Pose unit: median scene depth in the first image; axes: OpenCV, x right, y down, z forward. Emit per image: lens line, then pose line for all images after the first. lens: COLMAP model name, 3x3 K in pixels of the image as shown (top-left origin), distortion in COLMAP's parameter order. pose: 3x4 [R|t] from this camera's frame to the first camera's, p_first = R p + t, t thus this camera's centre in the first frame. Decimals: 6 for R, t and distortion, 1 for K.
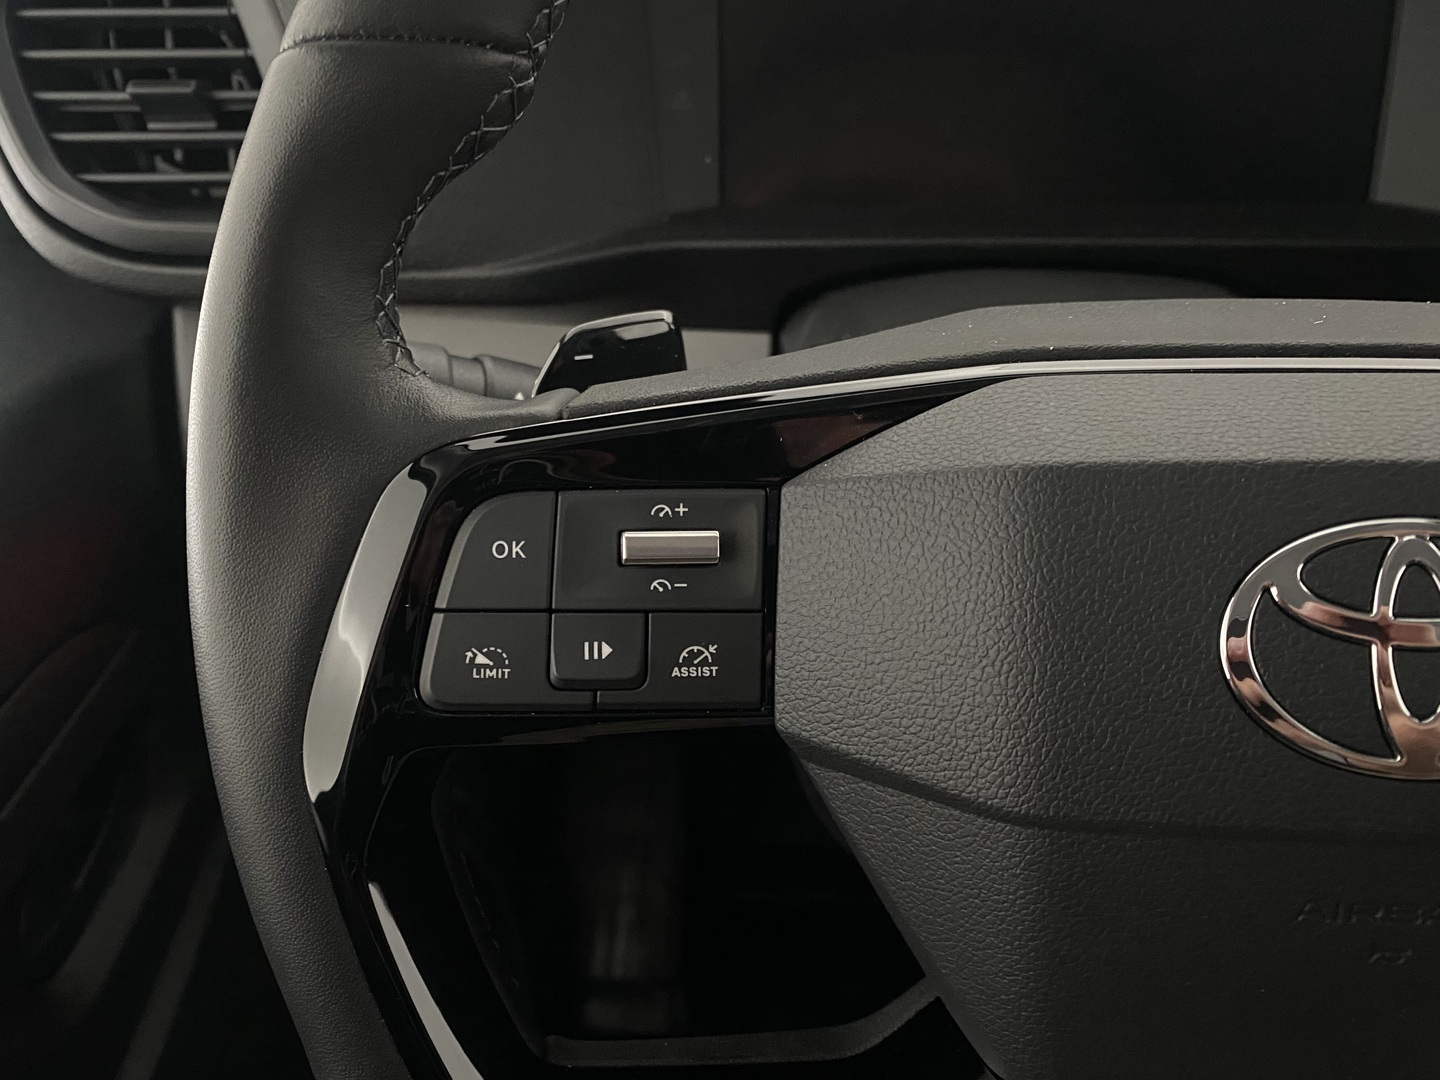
lens RADIAL K [[1117.7, 0, 720.0], [0, 1117.7, 540.0], [0, 0, 1]] dist [0.047128, -0.071224]
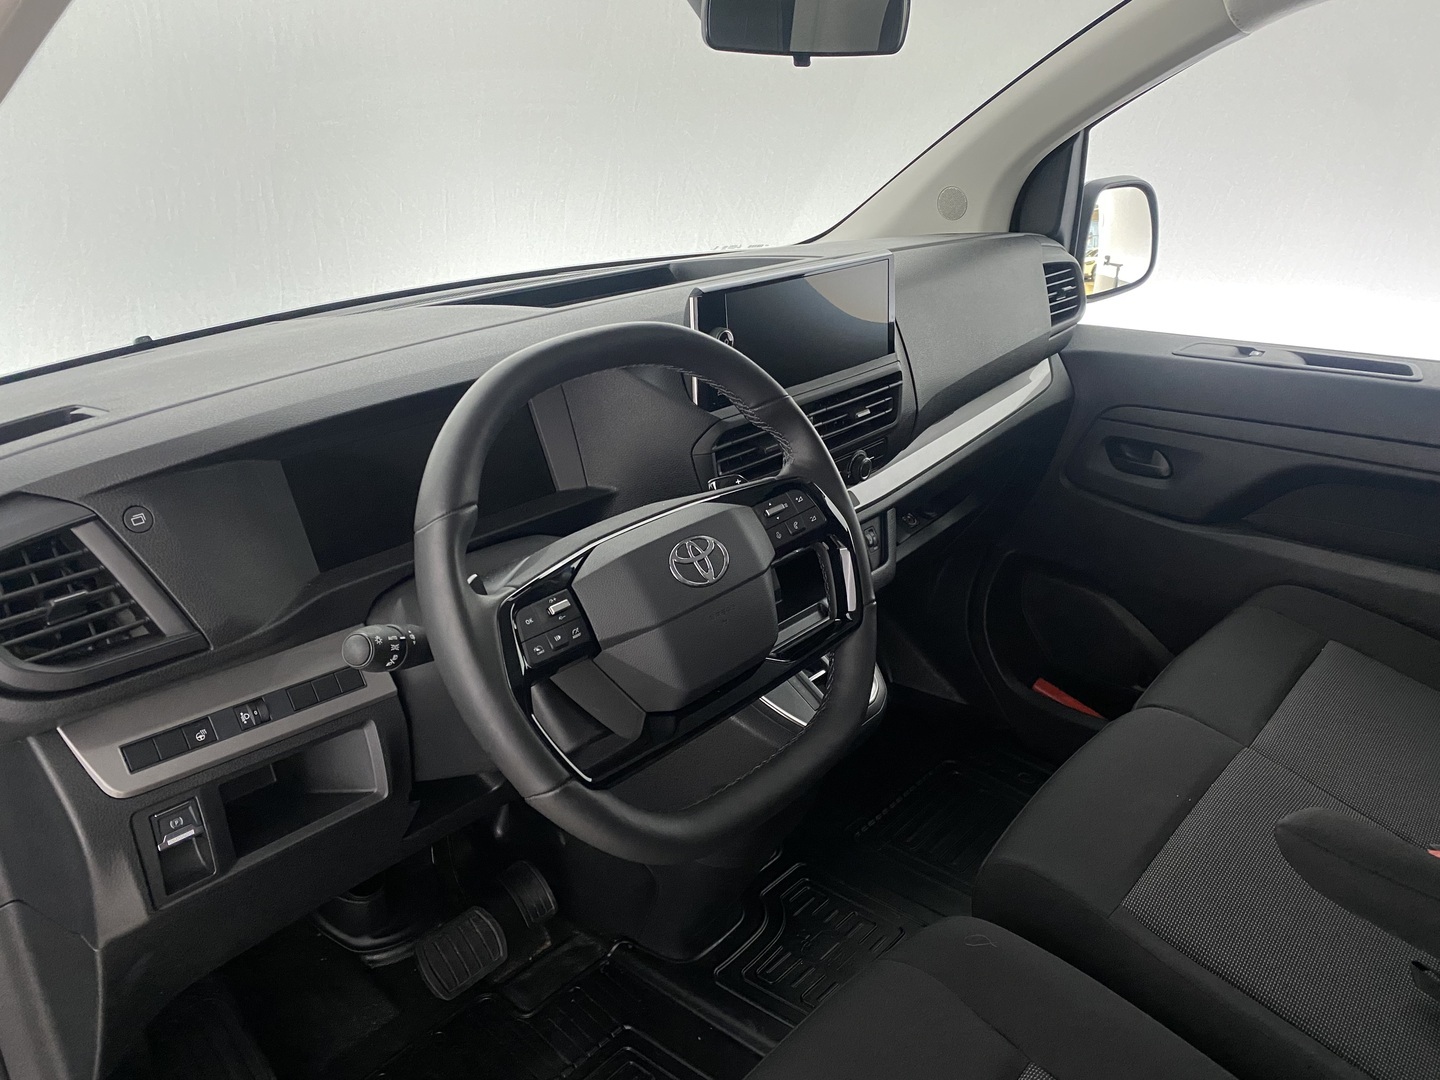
lens RADIAL K [[1117.7, 0, 720.0], [0, 1117.7, 540.0], [0, 0, 1]] dist [0.047128, -0.071224]
pose [[0.602457, -0.282813, 0.746366, -2.494219], [0.479508, 0.875800, -0.055195, 0.277571], [-0.638058, 0.391141, 0.663243, -1.981021]]
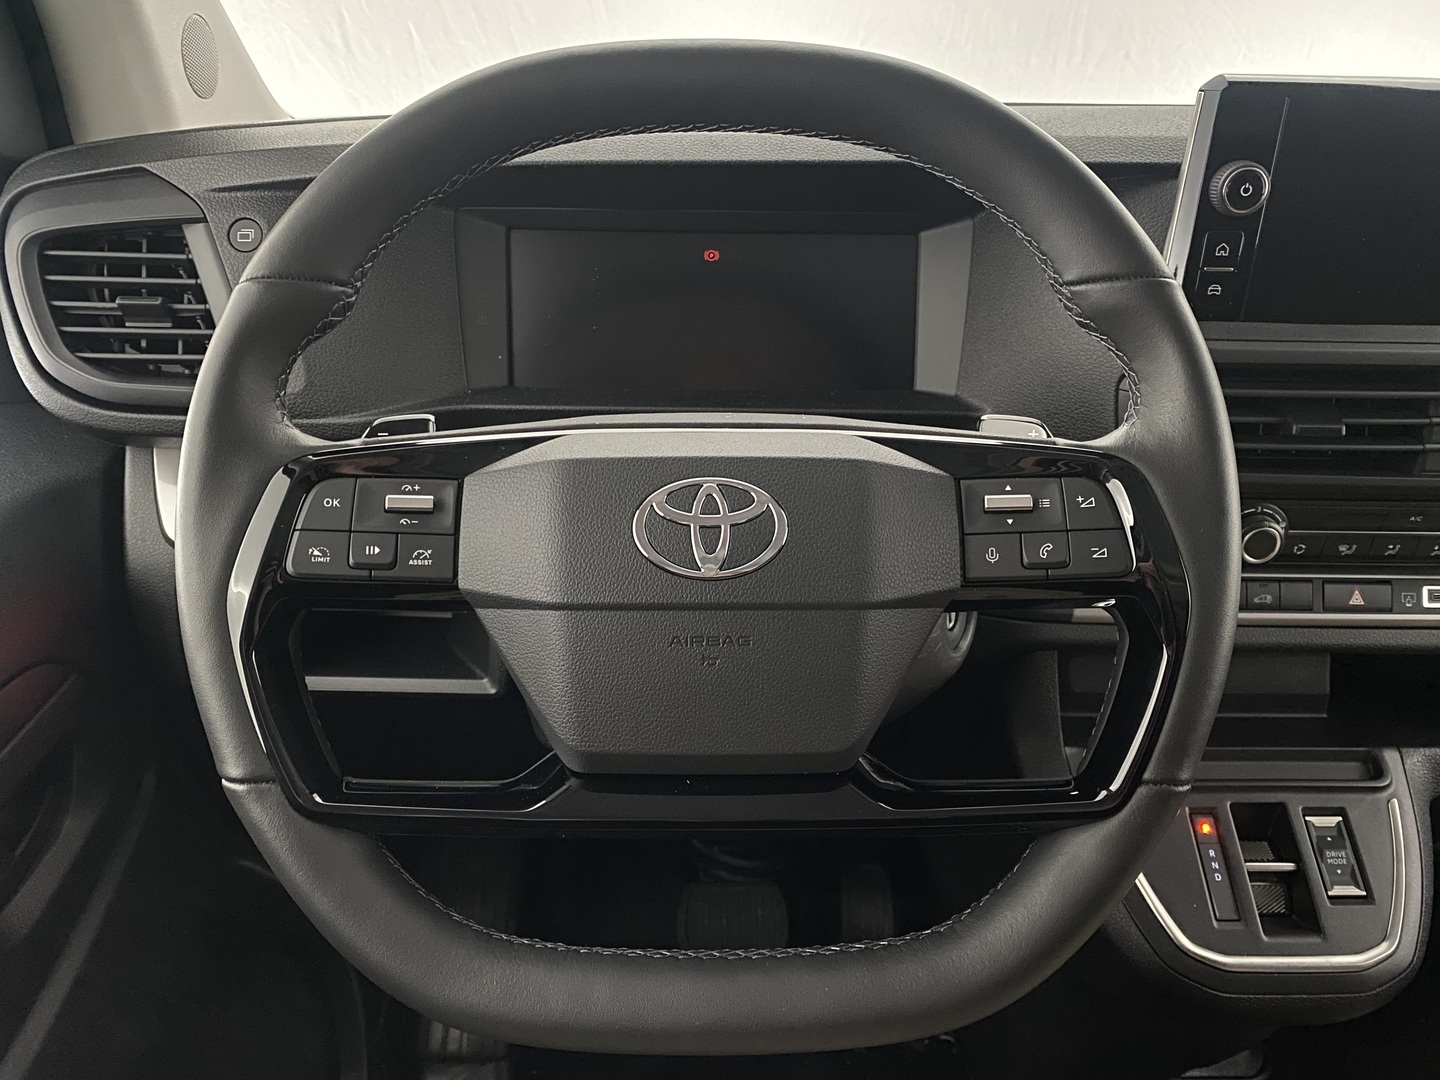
lens RADIAL K [[1117.7, 0, 720.0], [0, 1117.7, 540.0], [0, 0, 1]] dist [0.047128, -0.071224]
pose [[0.995565, 0.004350, 0.093977, 0.343337], [0.013569, 0.981845, -0.189199, 0.486402], [-0.093094, 0.189635, 0.977431, -1.138309]]
